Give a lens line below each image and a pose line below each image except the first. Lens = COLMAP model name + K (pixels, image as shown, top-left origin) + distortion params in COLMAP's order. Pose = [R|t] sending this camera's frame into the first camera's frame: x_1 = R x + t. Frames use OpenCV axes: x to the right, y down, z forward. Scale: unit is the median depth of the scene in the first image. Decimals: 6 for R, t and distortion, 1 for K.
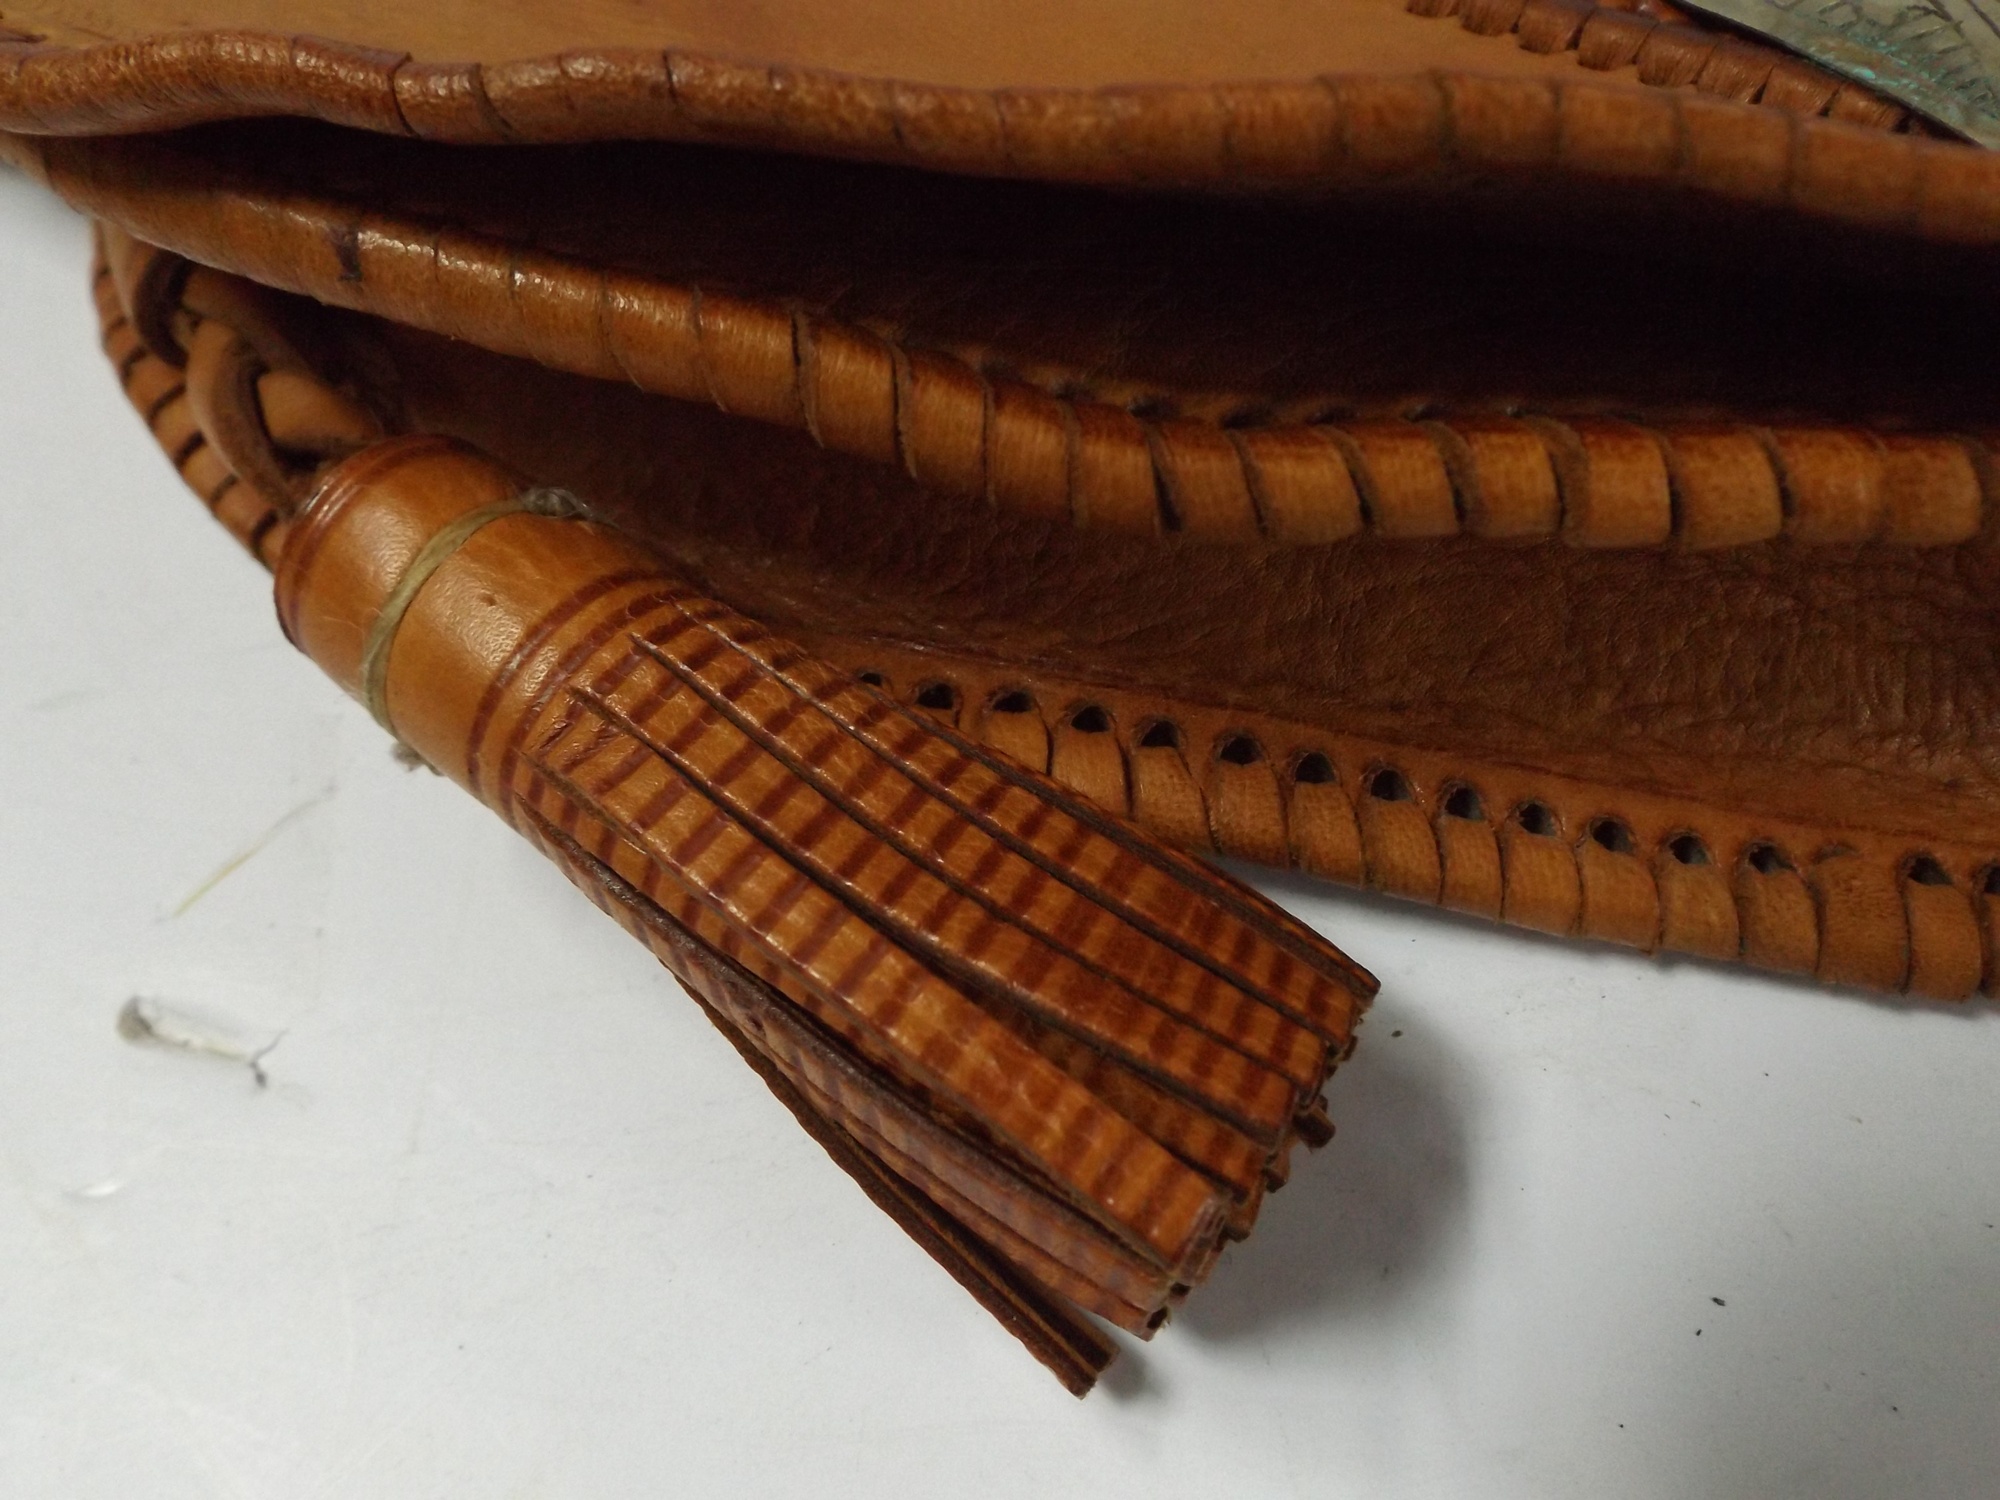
lens RADIAL K [[1438.3, 0, 1000.0], [0, 1438.3, 750.0], [0, 0, 1]] dist [0.033086, -0.058008]
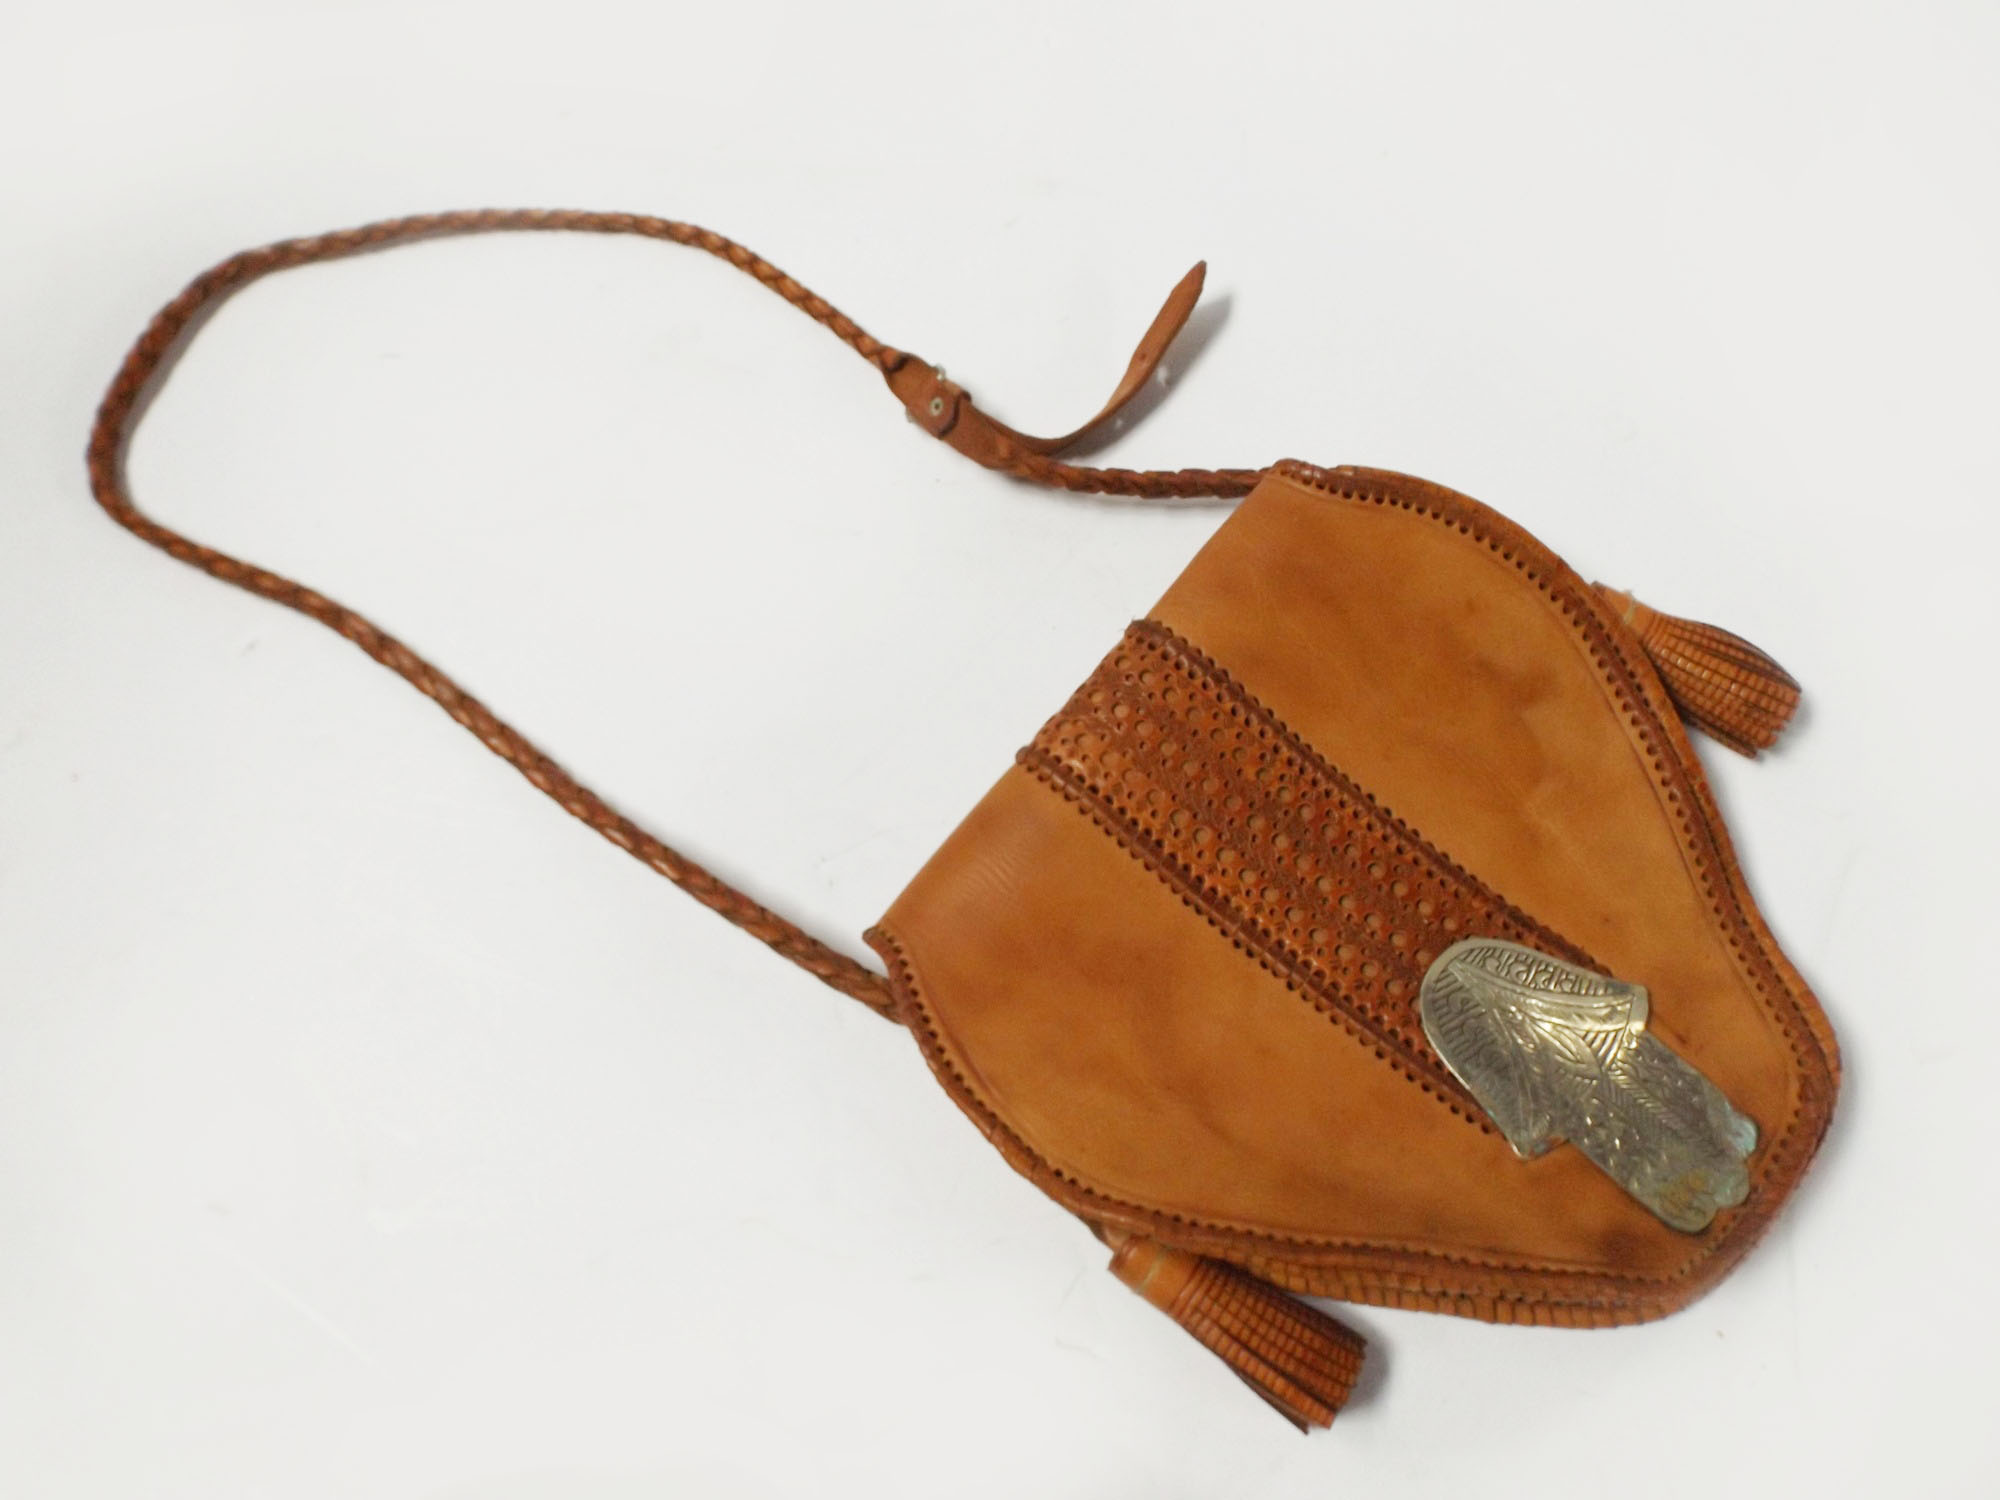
lens RADIAL K [[1438.3, 0, 1000.0], [0, 1438.3, 750.0], [0, 0, 1]] dist [0.033086, -0.058008]
pose [[0.997855, -0.058562, -0.029271, -0.700236], [0.063556, 0.973789, 0.218395, -2.950993], [0.015715, -0.219786, 0.975421, -3.280626]]
